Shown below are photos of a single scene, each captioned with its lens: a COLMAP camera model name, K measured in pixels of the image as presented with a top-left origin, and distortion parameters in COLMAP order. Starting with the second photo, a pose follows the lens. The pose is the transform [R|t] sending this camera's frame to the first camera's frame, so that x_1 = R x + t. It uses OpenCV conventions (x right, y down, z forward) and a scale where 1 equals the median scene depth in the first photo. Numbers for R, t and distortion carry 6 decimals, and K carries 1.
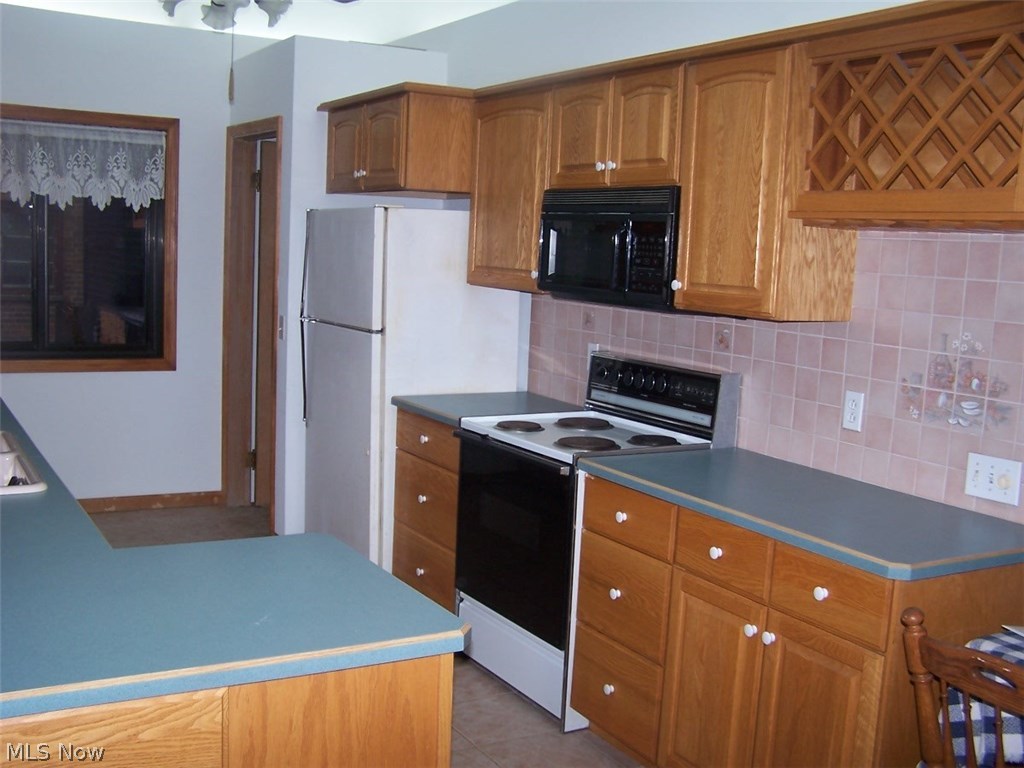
lens RADIAL K [[1171.0, 0, 512.0], [0, 1171.0, 384.0], [0, 0, 1]] dist [-0.383411, 1.006398]
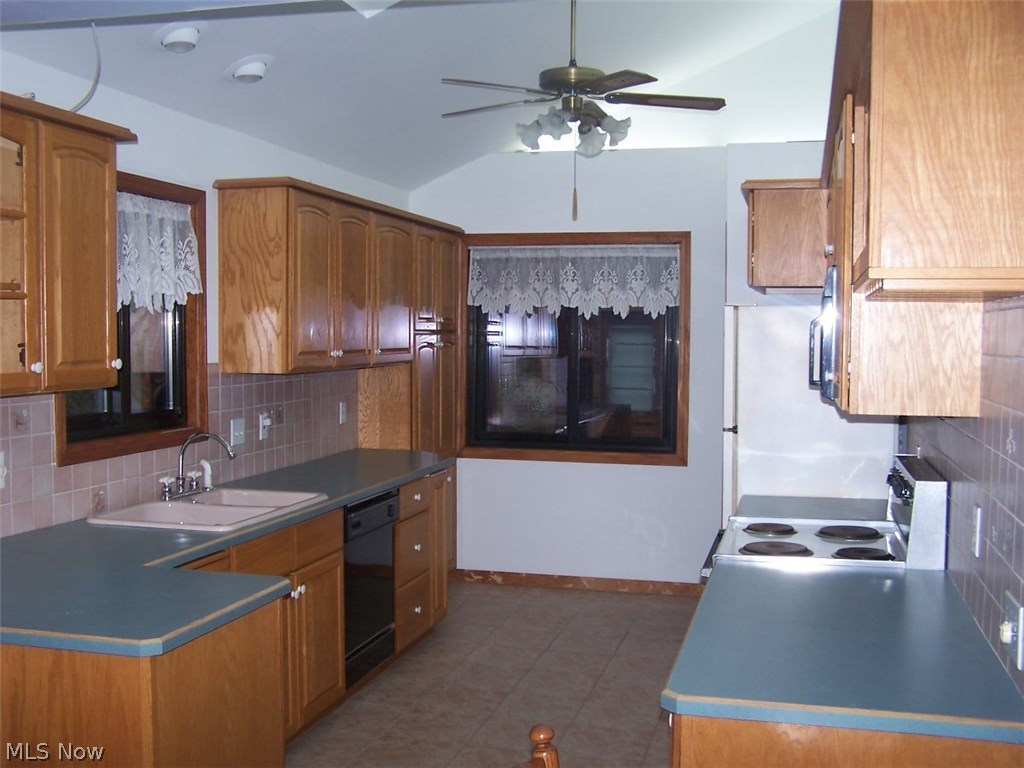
lens RADIAL K [[1148.4, 0, 512.0], [0, 1148.4, 384.0], [0, 0, 1]] dist [-0.151434, 0.012751]
pose [[0.724569, -0.004003, -0.689191, 0.344305], [-0.064134, 0.995252, -0.073208, 0.000390], [0.686212, 0.097245, 0.720872, 0.119350]]
